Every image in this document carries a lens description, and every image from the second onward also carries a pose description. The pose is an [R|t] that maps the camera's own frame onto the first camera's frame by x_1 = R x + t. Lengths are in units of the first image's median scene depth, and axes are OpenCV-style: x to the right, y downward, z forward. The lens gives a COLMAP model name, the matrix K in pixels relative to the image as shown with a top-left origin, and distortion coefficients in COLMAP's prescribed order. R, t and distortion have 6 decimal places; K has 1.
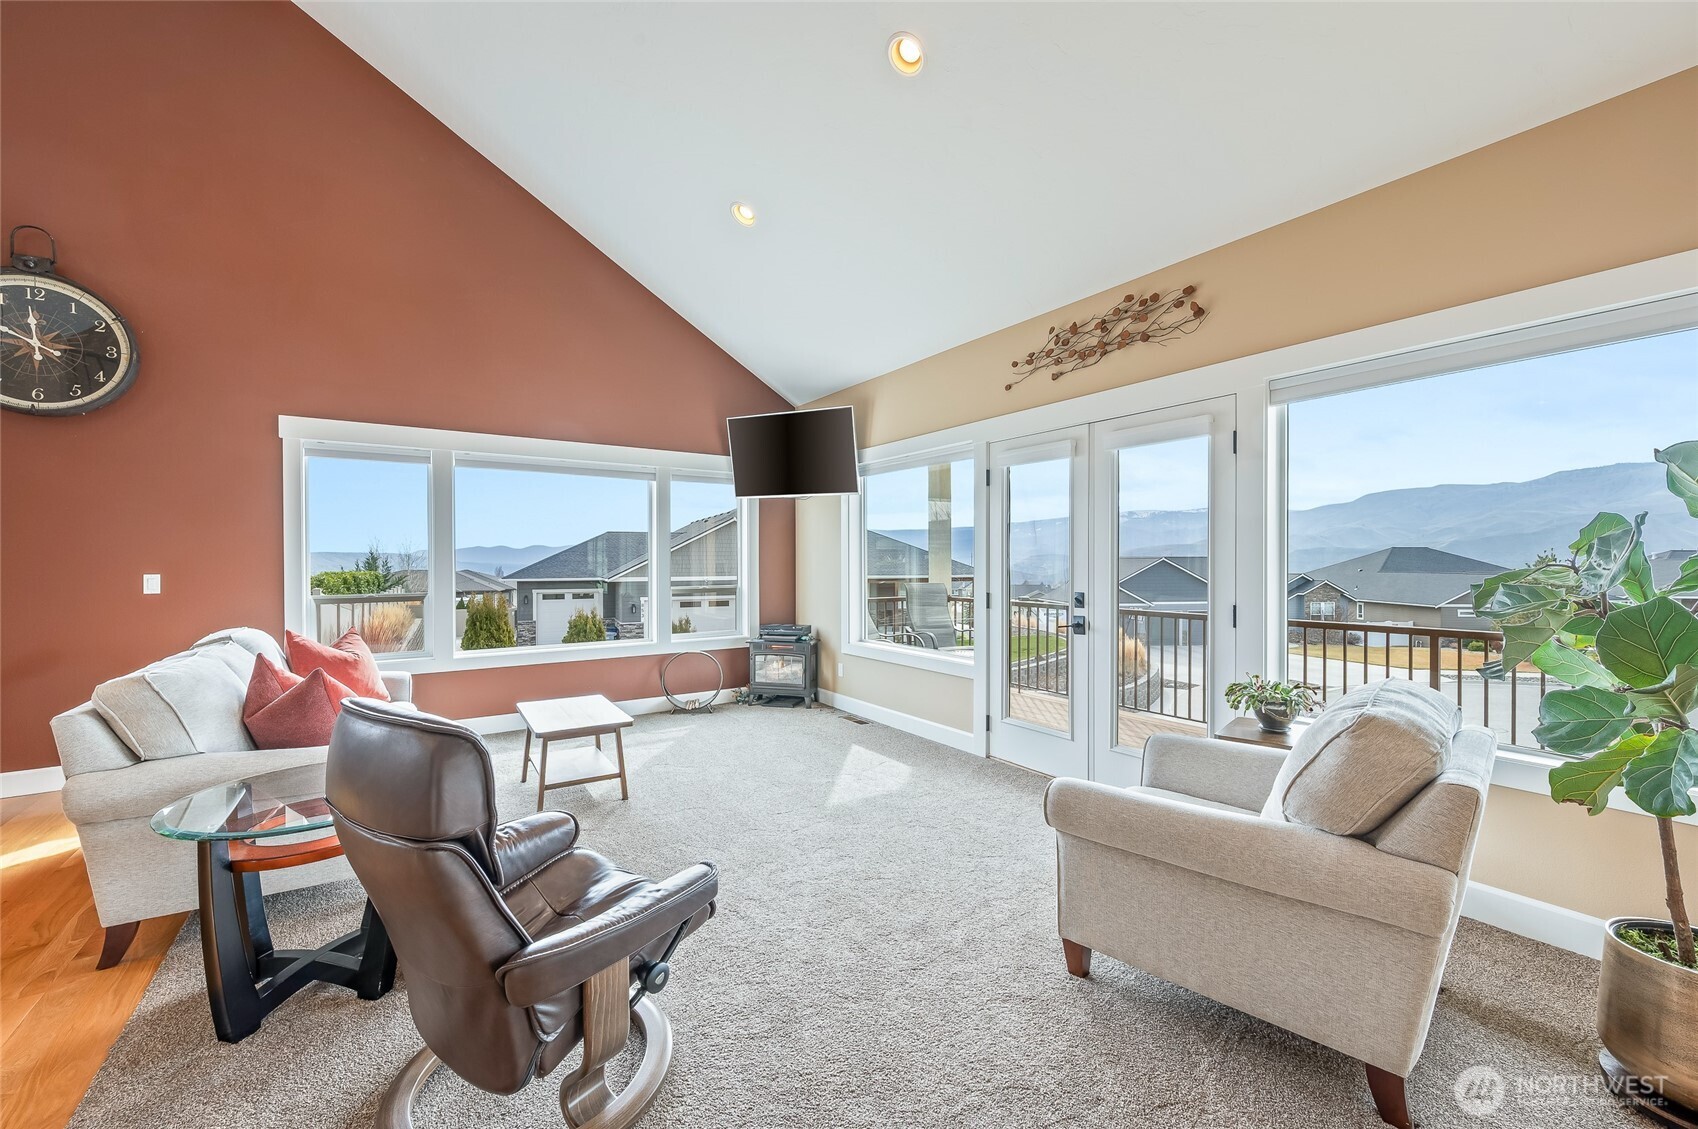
lens RADIAL K [[669.9, 0, 851.9], [0, 669.9, 563.9], [0, 0, 1]] dist [-0.003743, -0.000614]
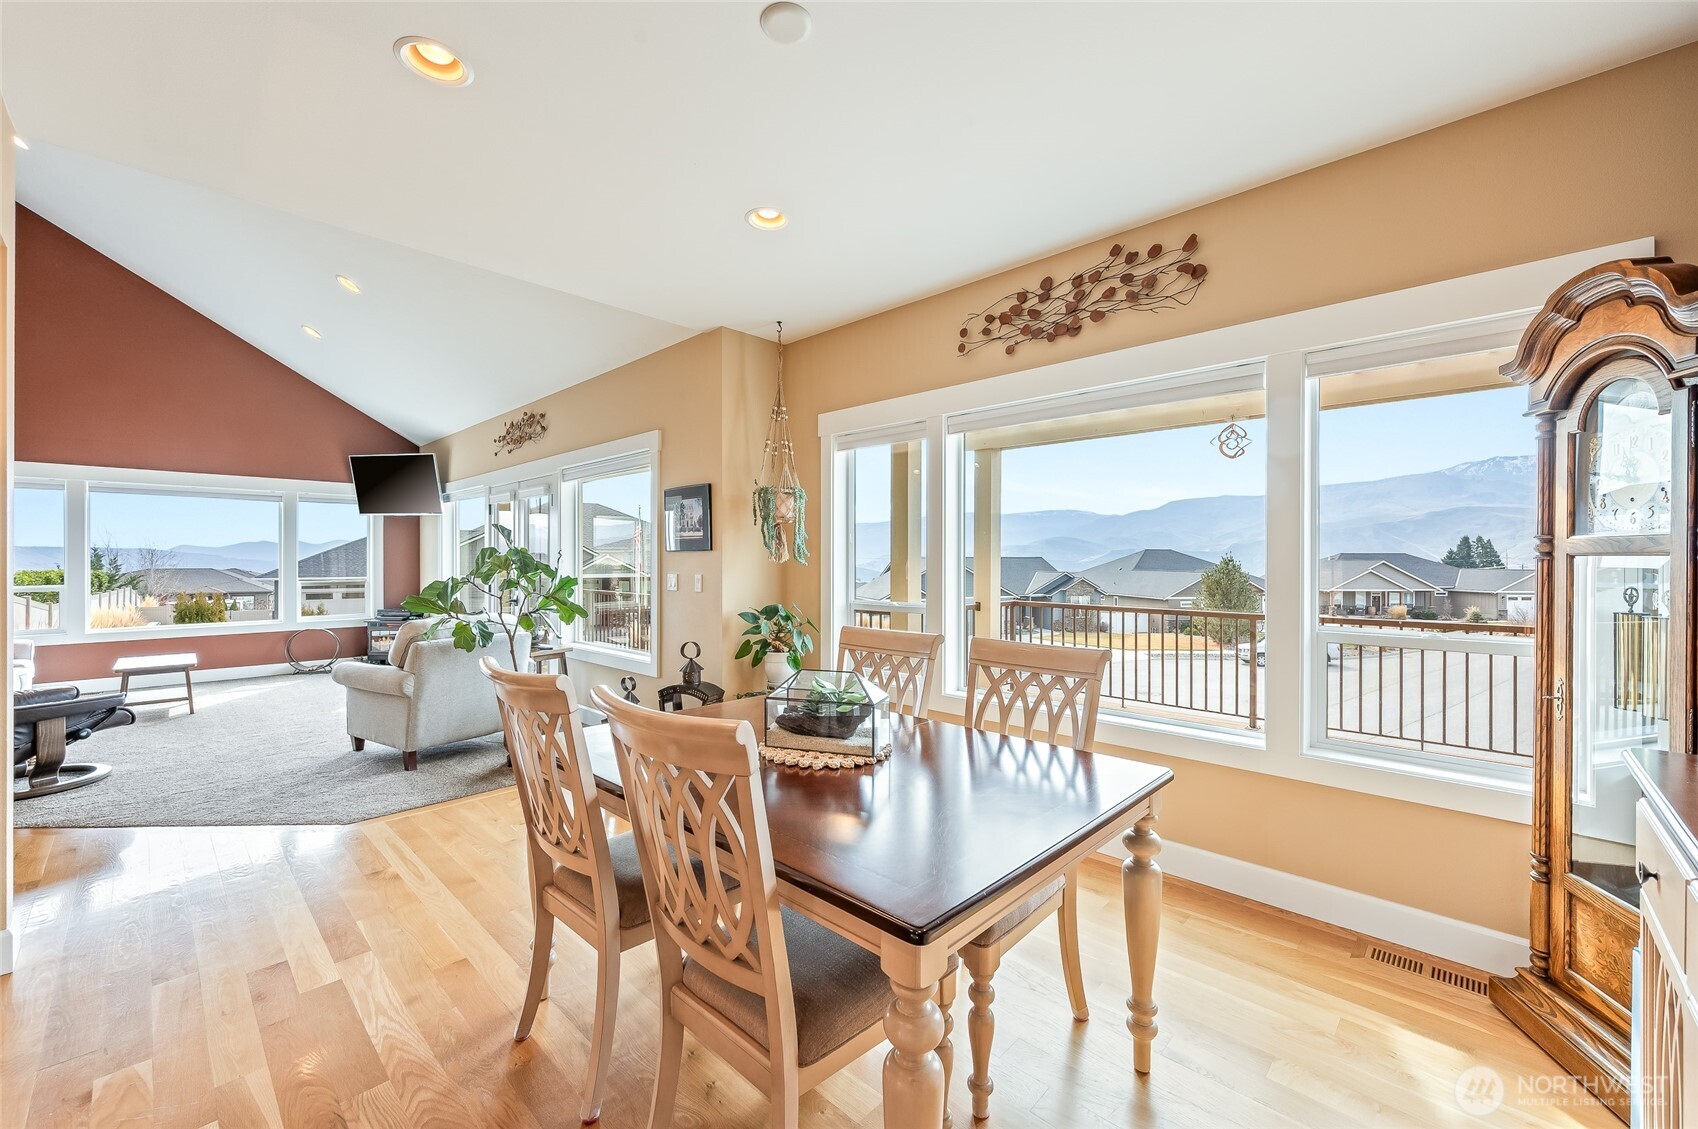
lens RADIAL K [[669.9, 0, 849.1], [0, 669.9, 565.9], [0, 0, 1]] dist [-0.003743, -0.000614]
pose [[0.976833, -0.000133, 0.214003, 0.739749], [-0.000961, 0.999987, 0.005013, -0.005704], [-0.214001, -0.005102, 0.976820, -0.765455]]
